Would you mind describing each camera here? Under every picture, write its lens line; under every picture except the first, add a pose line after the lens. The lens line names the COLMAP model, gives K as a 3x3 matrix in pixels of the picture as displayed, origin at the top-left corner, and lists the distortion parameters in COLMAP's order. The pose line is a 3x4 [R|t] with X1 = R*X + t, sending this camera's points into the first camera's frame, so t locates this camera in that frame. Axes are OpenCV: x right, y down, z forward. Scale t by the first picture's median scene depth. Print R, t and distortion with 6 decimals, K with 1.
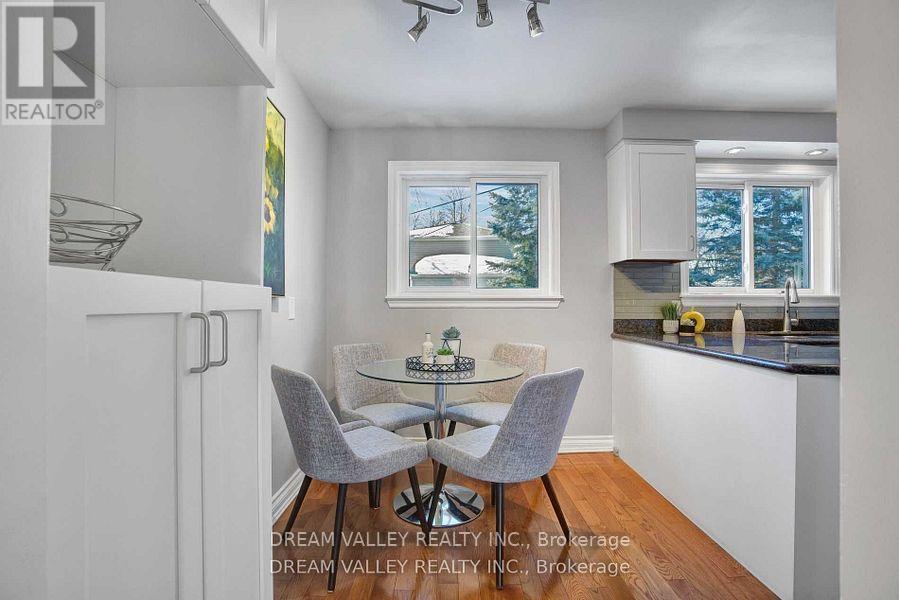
lens RADIAL K [[441.5, 0, 420.1], [0, 441.5, 305.8], [0, 0, 1]] dist [-0.028212, 0.001157]
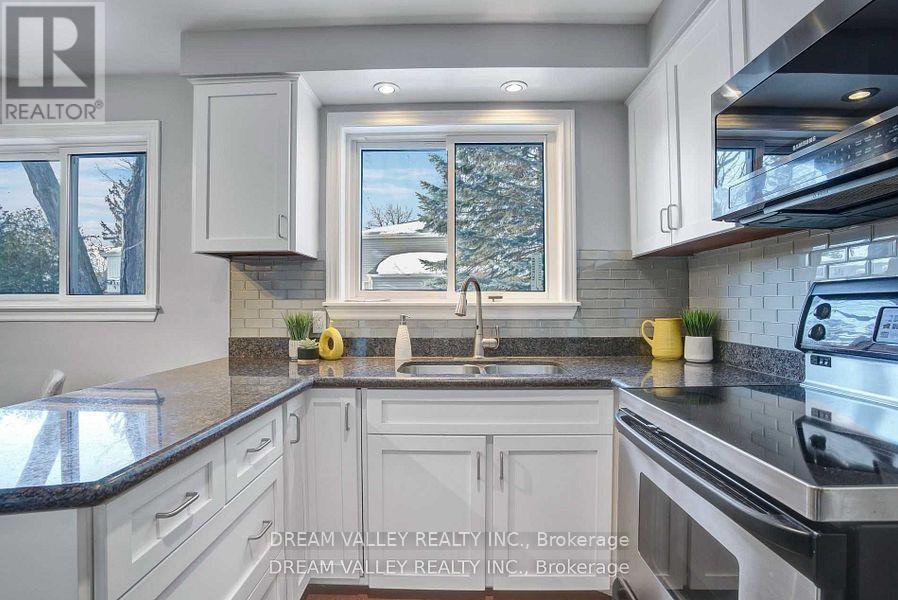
lens RADIAL K [[446.2, 0, 447.9], [0, 446.2, 299.8], [0, 0, 1]] dist [-0.013452, 0.001902]
pose [[0.998416, -0.003814, -0.056132, 0.838332], [0.003030, 0.999897, -0.014047, -0.019601], [0.056180, 0.013855, 0.998325, 0.310272]]
